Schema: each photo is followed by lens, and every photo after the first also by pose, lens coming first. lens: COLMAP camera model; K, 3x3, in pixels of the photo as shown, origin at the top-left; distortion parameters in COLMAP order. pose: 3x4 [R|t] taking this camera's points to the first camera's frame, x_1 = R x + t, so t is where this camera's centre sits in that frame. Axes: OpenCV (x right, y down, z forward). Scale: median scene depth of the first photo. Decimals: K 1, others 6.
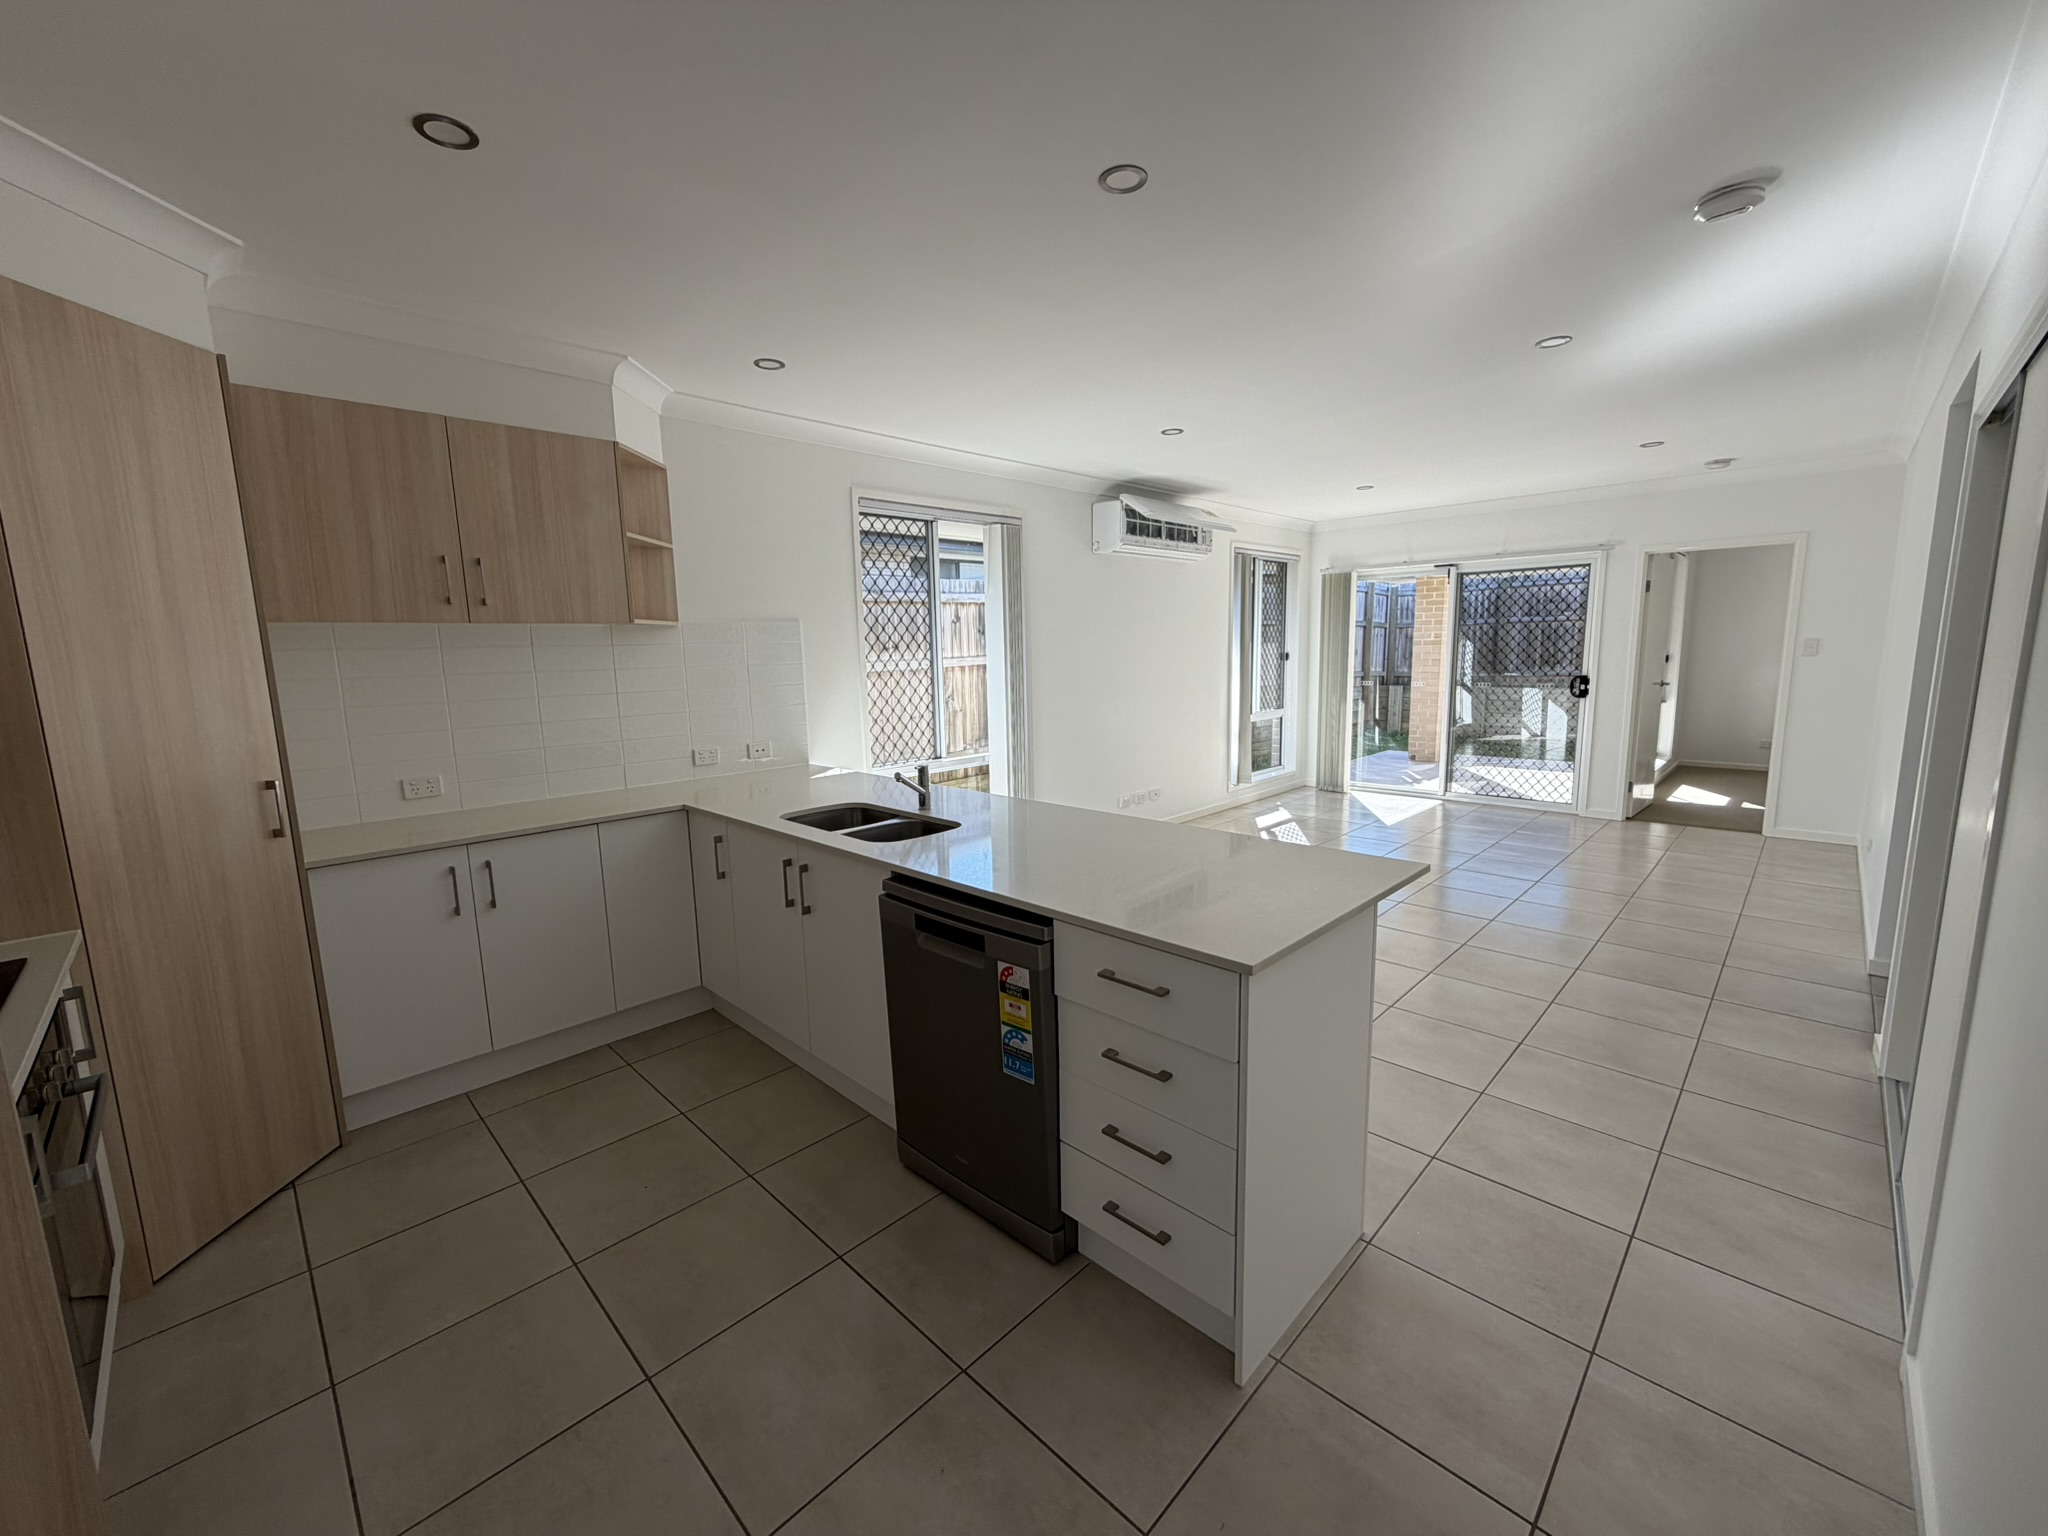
lens RADIAL K [[818.3, 0, 1024.0], [0, 818.3, 768.0], [0, 0, 1]] dist [0.002614, -0.000615]
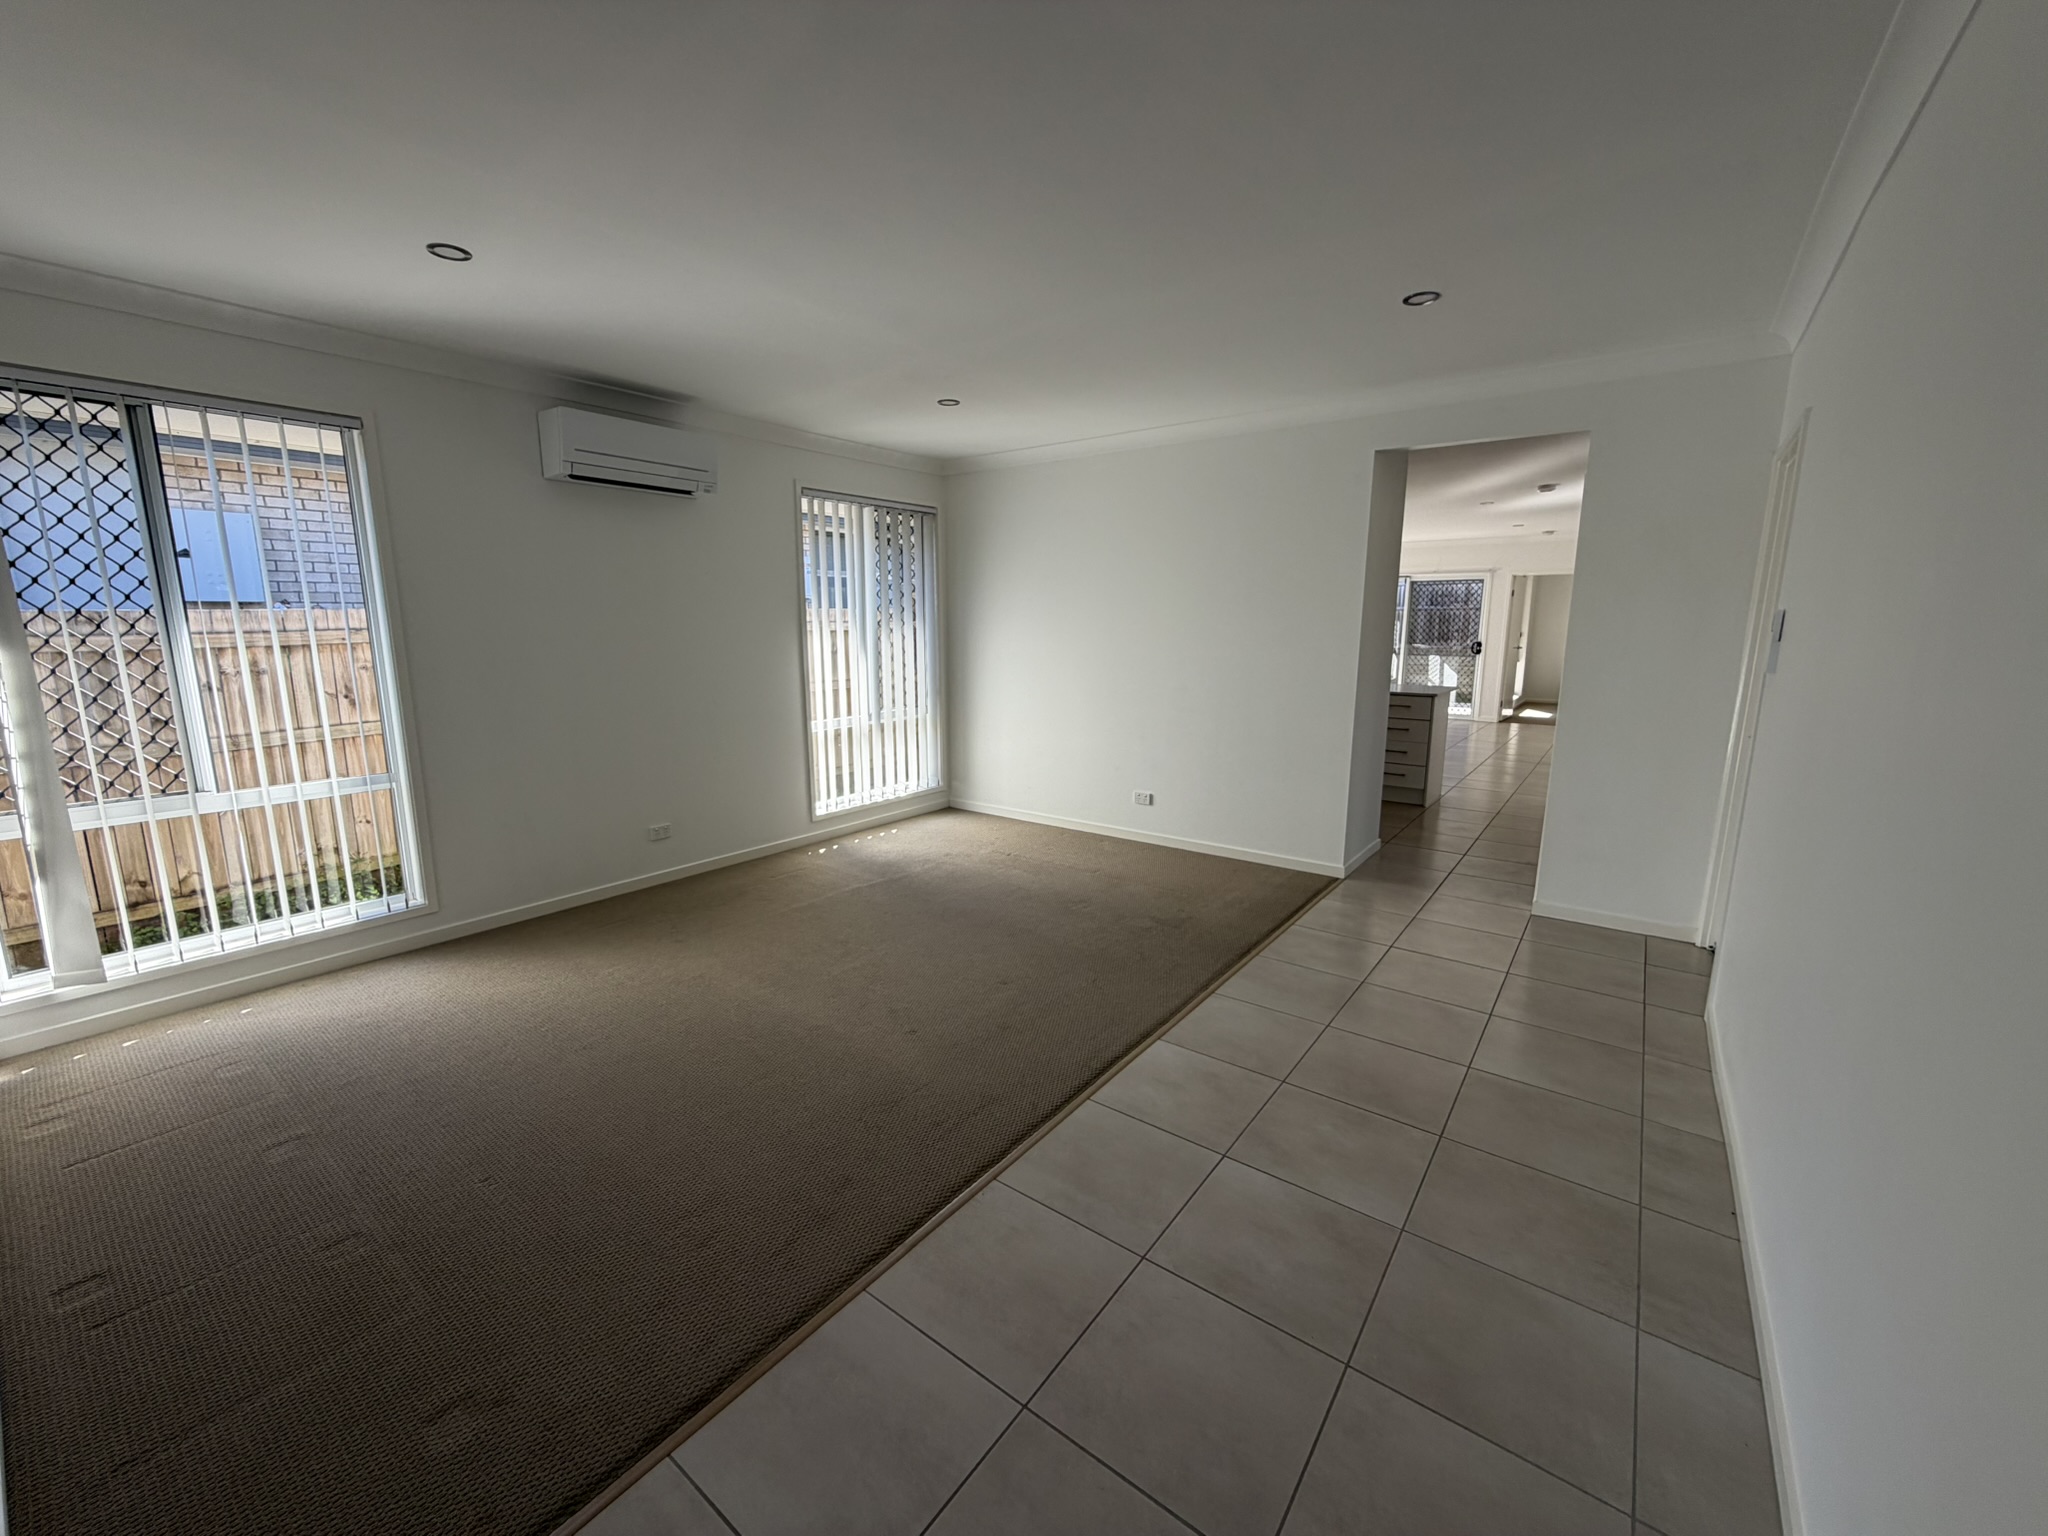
lens RADIAL K [[815.1, 0, 1024.0], [0, 815.1, 768.0], [0, 0, 1]] dist [-0.001412, 0.000083]
pose [[0.992142, -0.001447, 0.125110, -0.594260], [-0.002357, 0.999540, 0.030248, 0.125331], [-0.125096, -0.030305, 0.991682, -0.734195]]
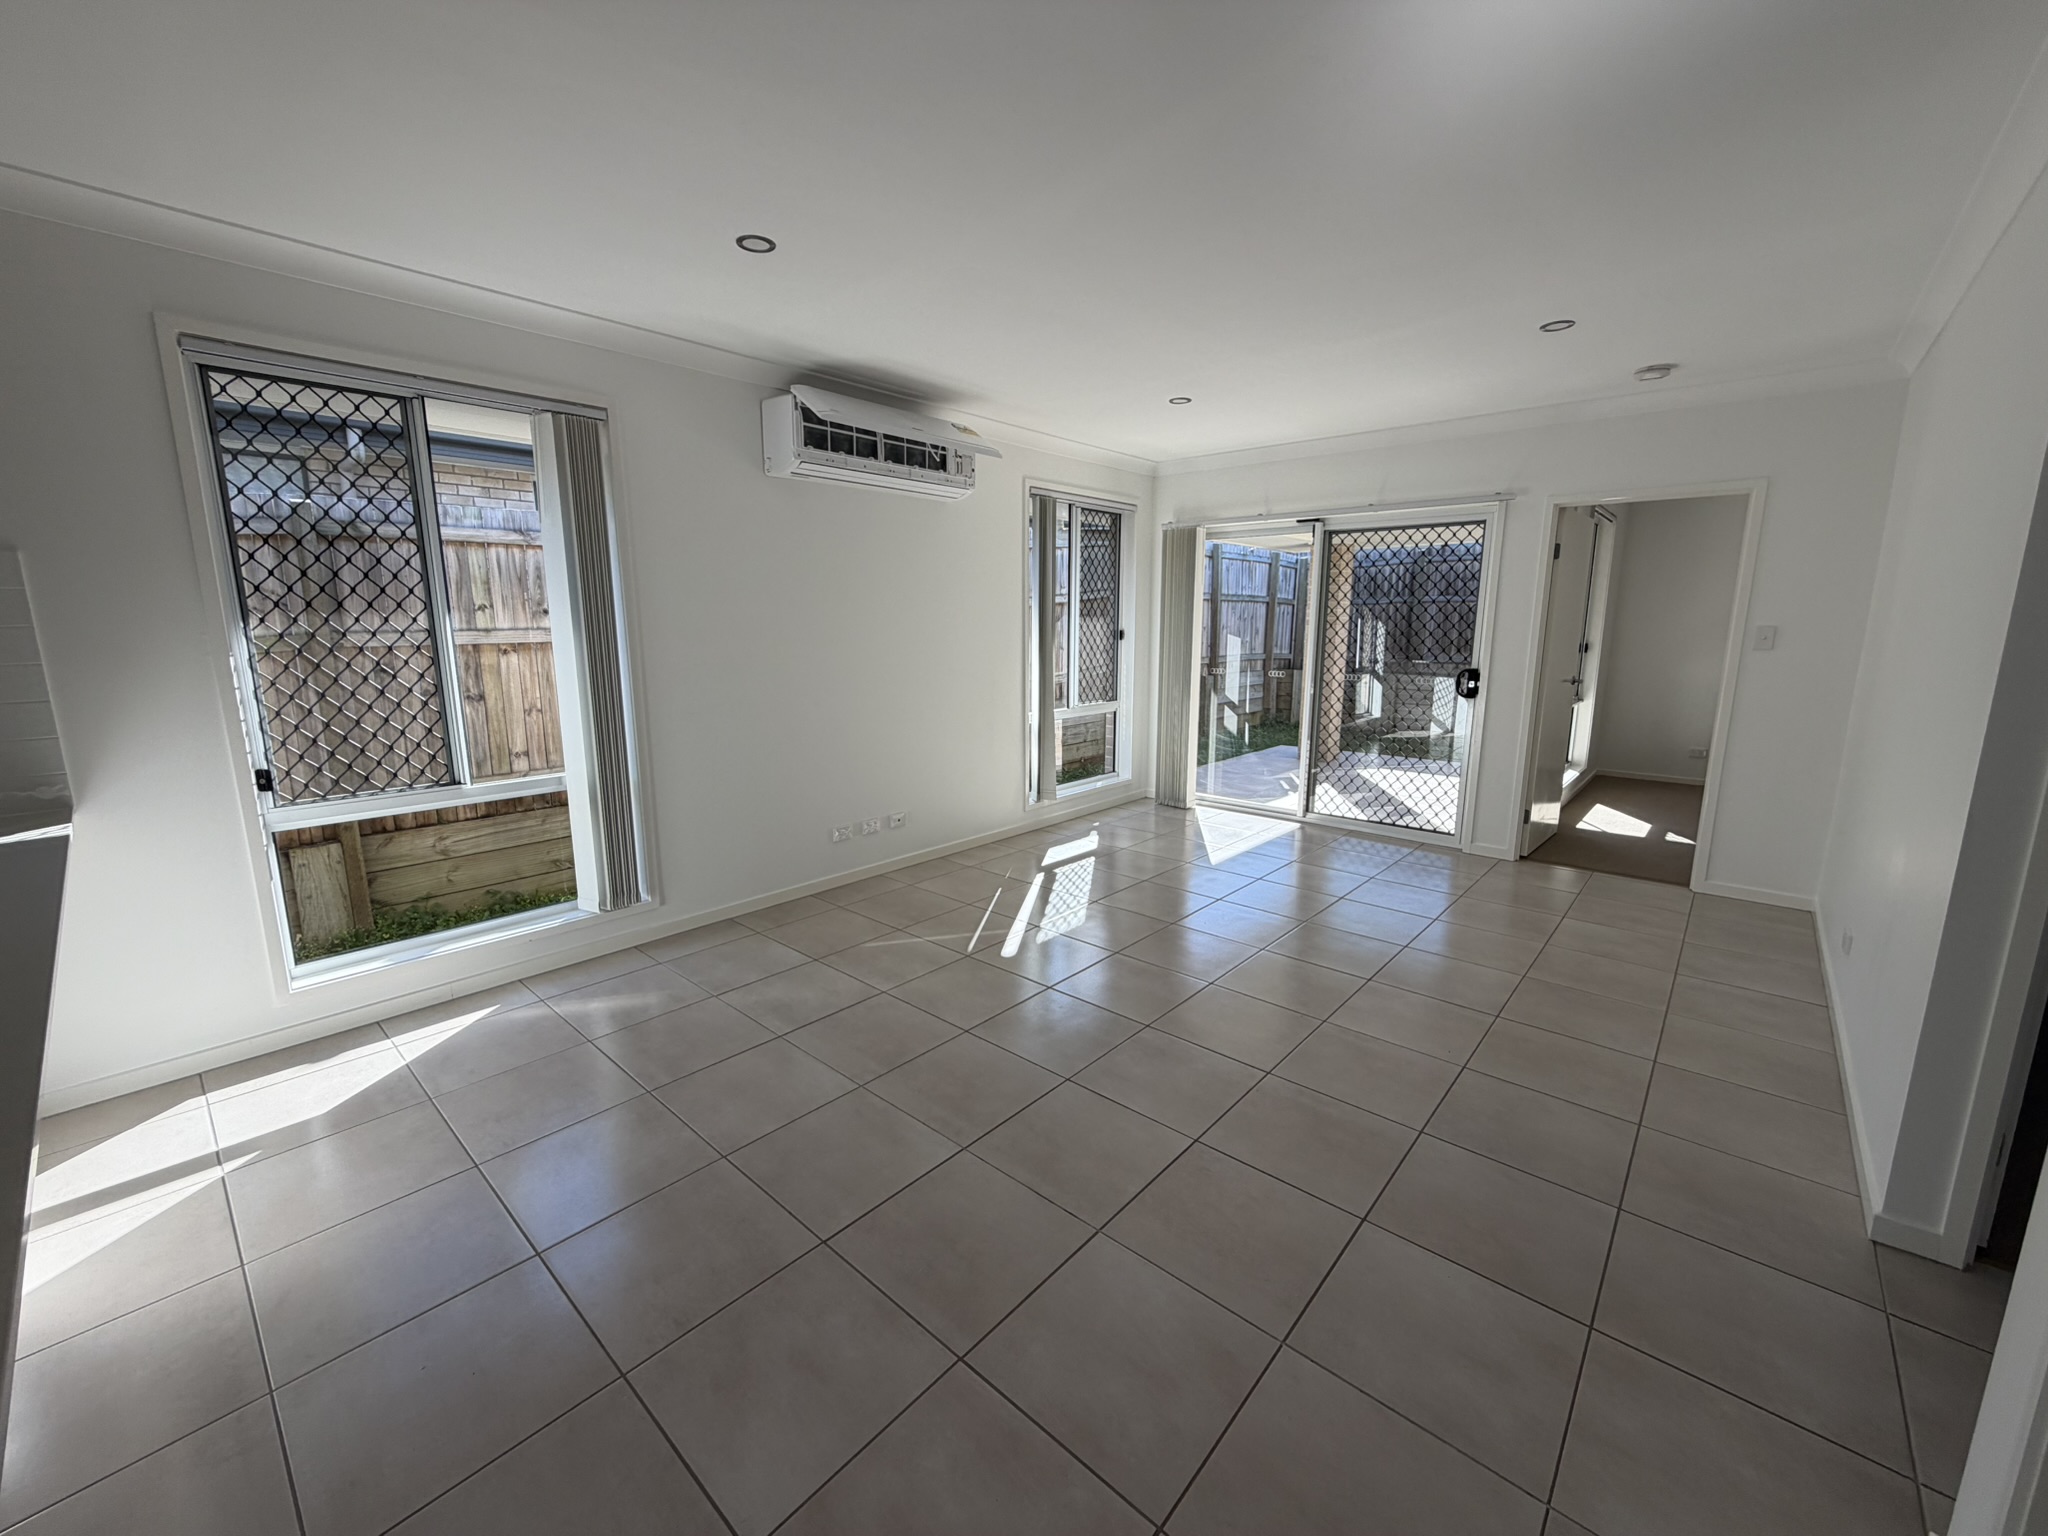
lens RADIAL K [[815.1, 0, 1024.0], [0, 815.1, 768.0], [0, 0, 1]] dist [-0.001412, 0.000083]
pose [[0.998633, 0.013797, 0.050412, 0.260381], [-0.015463, 0.999342, 0.032811, -0.044482], [-0.049926, -0.033546, 0.998189, 0.298372]]
